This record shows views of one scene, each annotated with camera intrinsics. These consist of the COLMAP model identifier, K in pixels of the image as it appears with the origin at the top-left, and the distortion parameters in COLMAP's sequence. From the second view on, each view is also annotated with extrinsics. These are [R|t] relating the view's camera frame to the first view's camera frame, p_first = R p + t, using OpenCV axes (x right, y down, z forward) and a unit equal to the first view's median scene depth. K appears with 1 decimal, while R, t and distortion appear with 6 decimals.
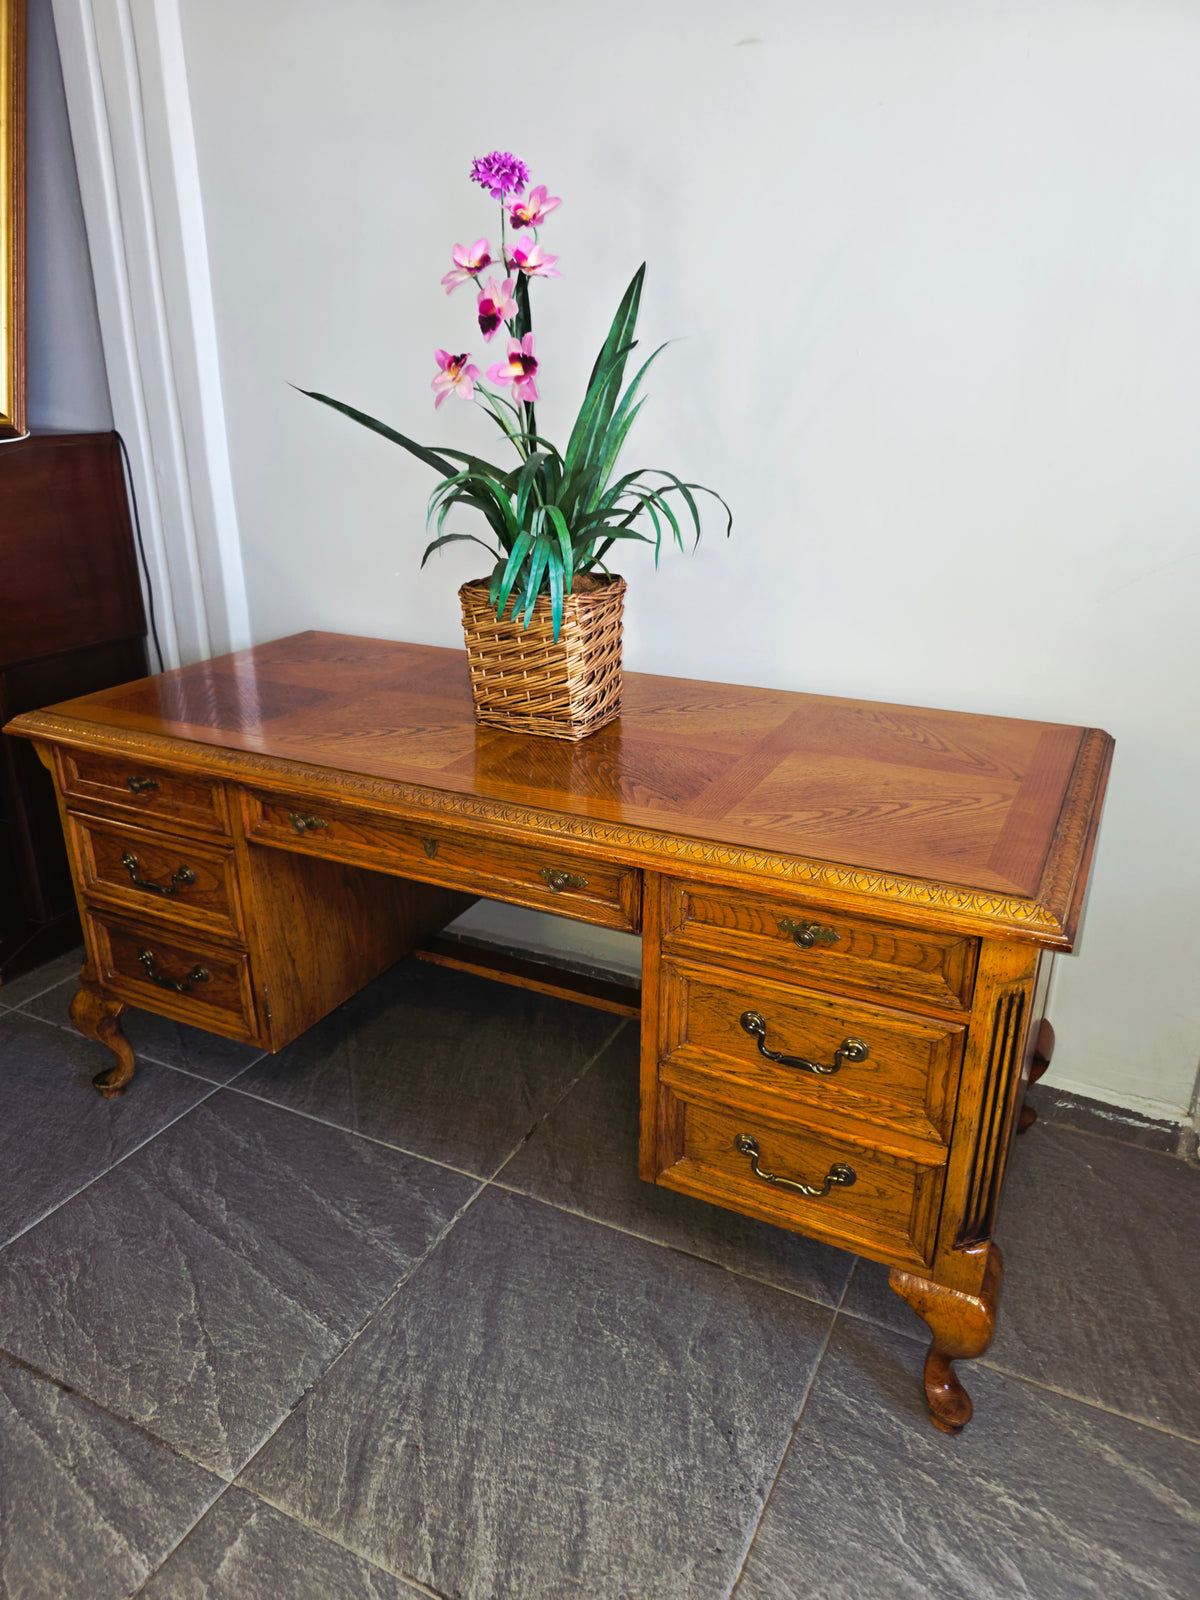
lens RADIAL K [[1089.9, 0, 586.4], [0, 1089.9, 810.0], [0, 0, 1]] dist [0.039791, -0.036640]
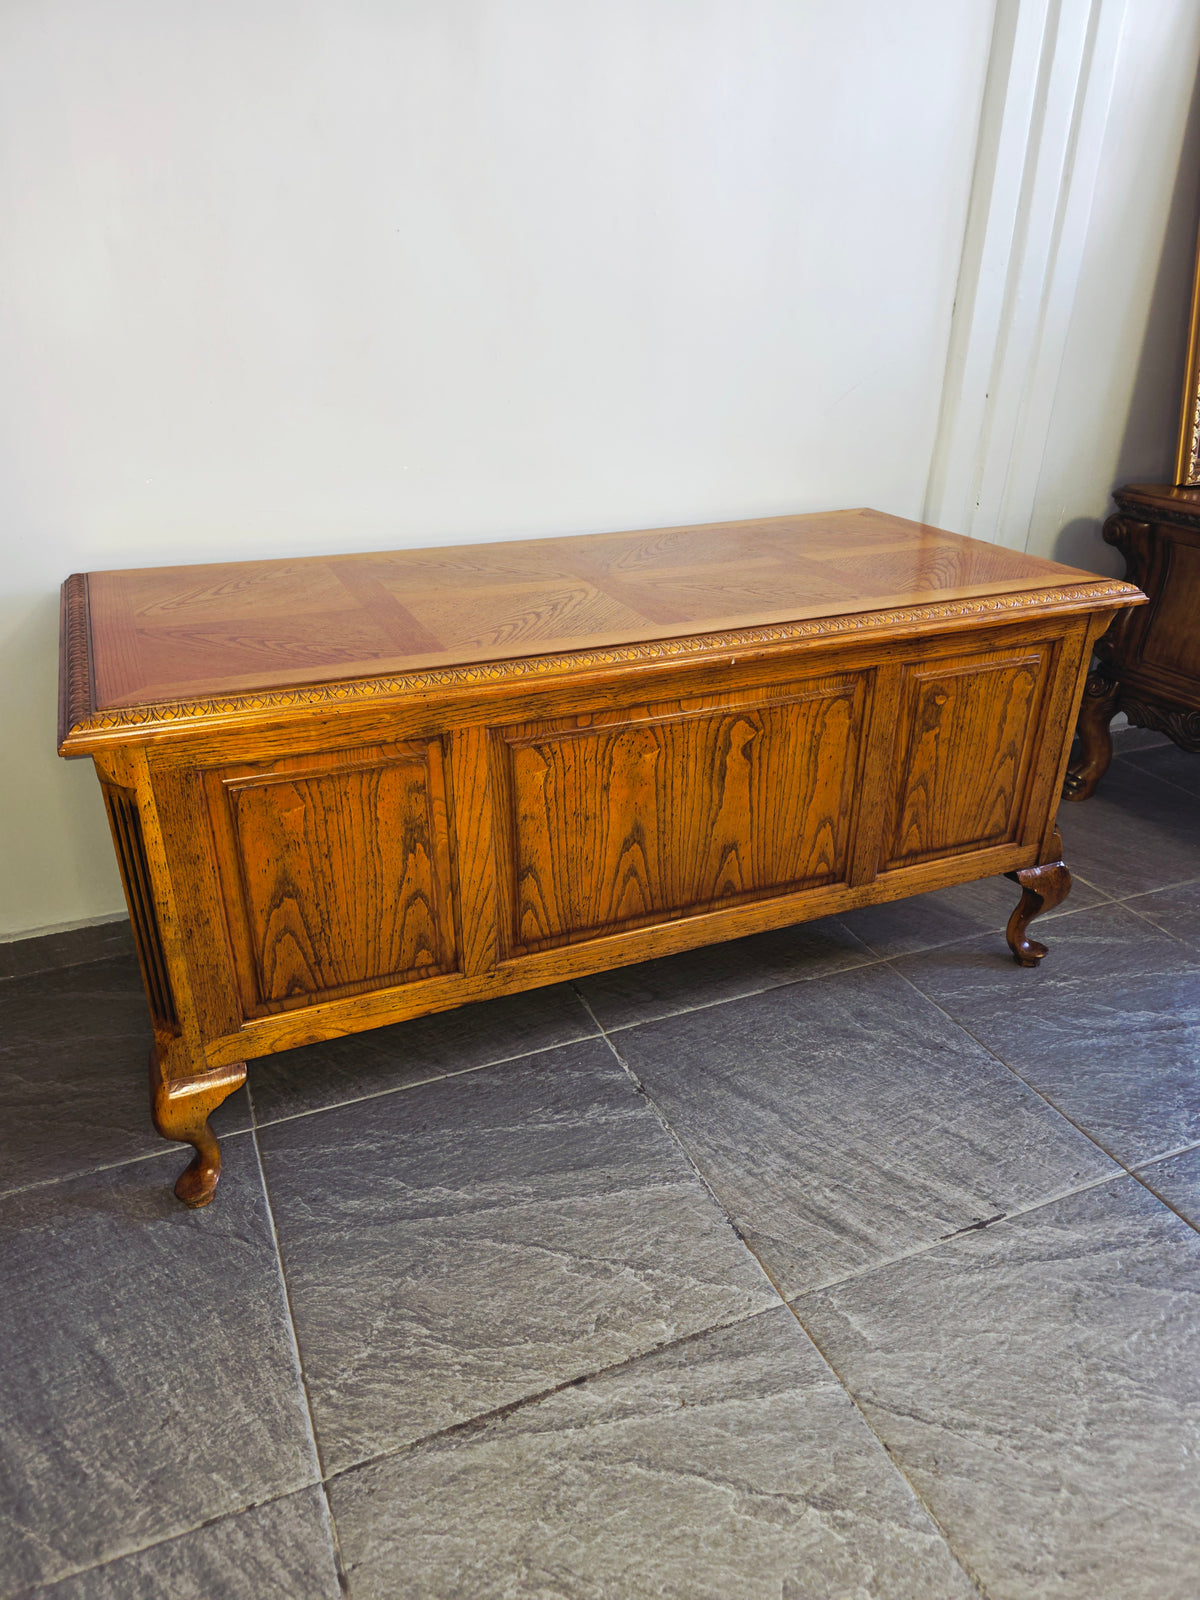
lens RADIAL K [[1082.7, 0, 604.9], [0, 1082.7, 807.2], [0, 0, 1]] dist [0.061802, -0.056326]
pose [[0.639600, -0.334168, 0.692275, -0.961578], [0.277363, 0.940226, 0.197597, -0.090655], [-0.716925, 0.065628, 0.694054, 0.345687]]
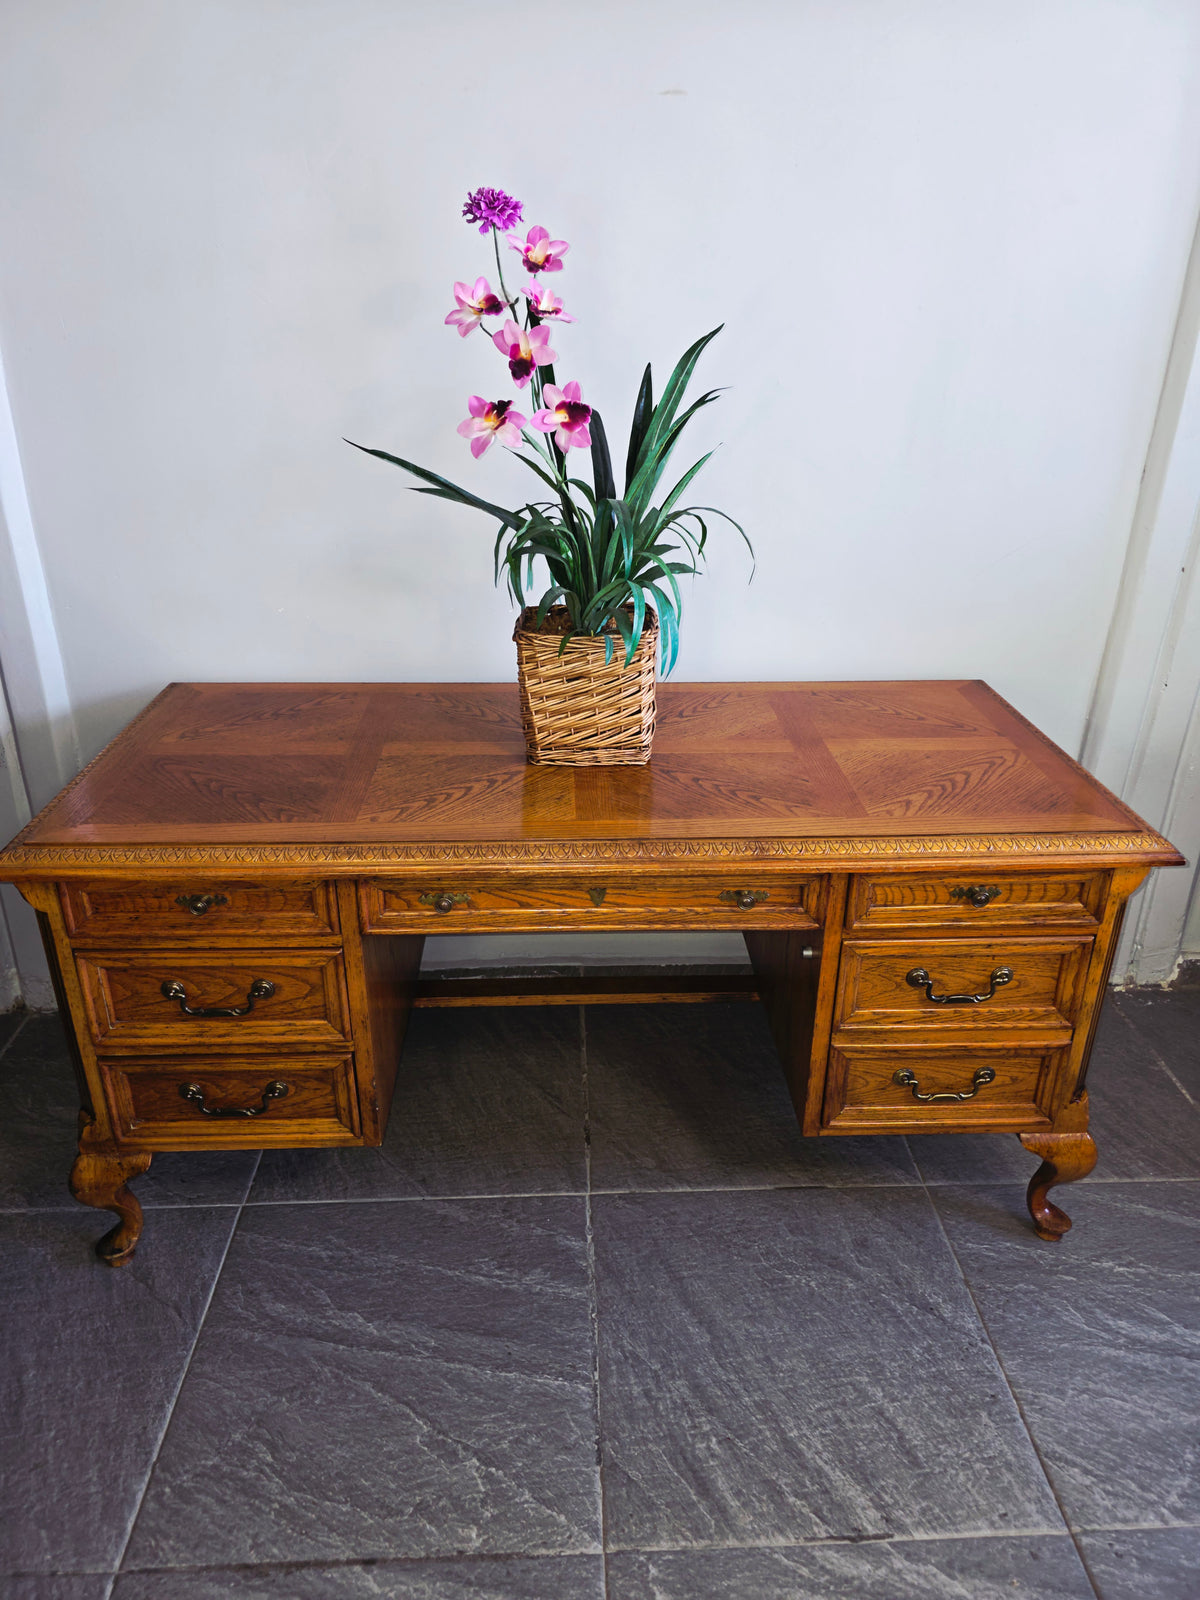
lens RADIAL K [[1088.6, 0, 609.7], [0, 1088.6, 799.0], [0, 0, 1]] dist [0.042403, -0.035669]
pose [[0.867915, -0.196209, 0.456318, -0.617600], [0.172690, 0.980560, 0.093169, -0.158033], [-0.465728, -0.002061, 0.884926, 0.095360]]
